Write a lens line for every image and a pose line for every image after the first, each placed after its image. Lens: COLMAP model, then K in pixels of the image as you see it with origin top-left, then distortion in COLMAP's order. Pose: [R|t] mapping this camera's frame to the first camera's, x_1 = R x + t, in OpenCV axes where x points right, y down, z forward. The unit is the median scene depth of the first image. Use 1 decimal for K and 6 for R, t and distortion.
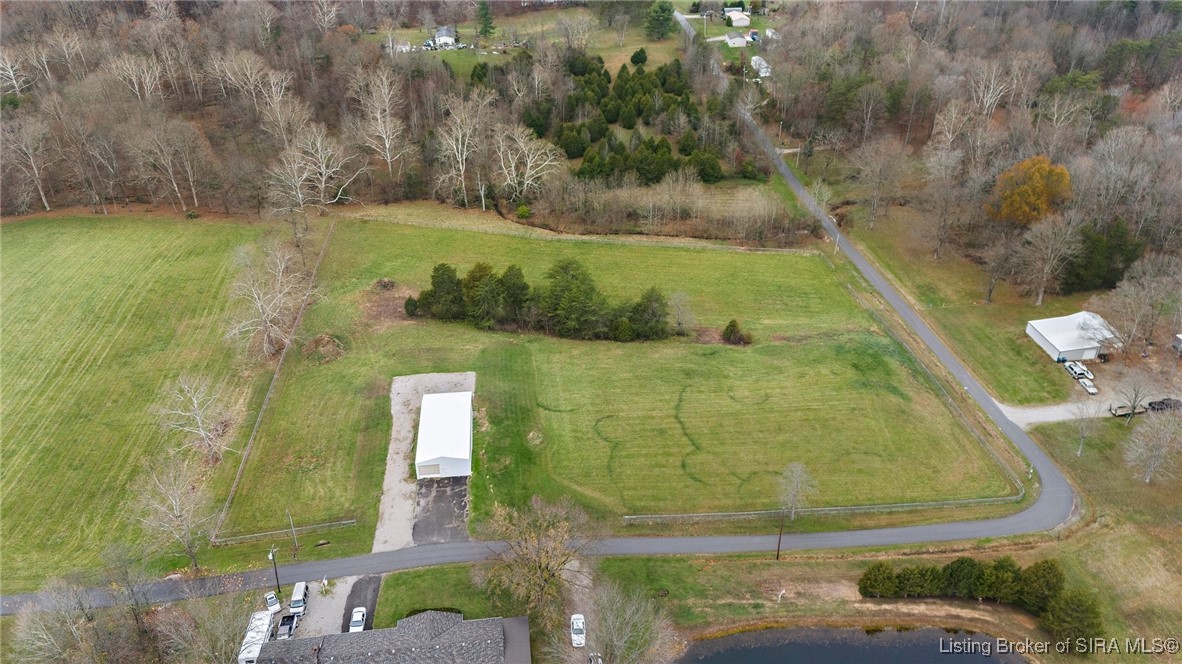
lens RADIAL K [[869.8, 0, 591.0], [0, 869.8, 332.0], [0, 0, 1]] dist [0.064739, -0.063075]
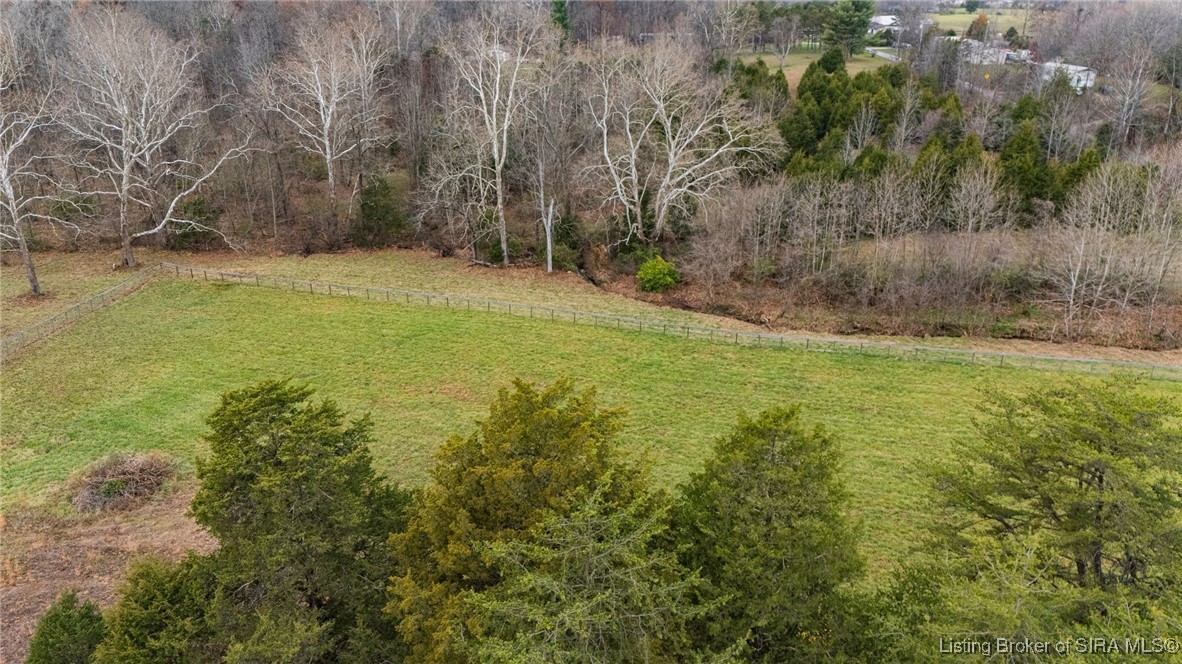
lens RADIAL K [[869.8, 0, 591.0], [0, 869.8, 332.0], [0, 0, 1]] dist [0.064739, -0.063075]
pose [[0.997557, 0.031872, -0.062155, -0.111399], [-0.042579, 0.982858, -0.179381, -0.064515], [0.055372, 0.181589, 0.981814, 0.879934]]
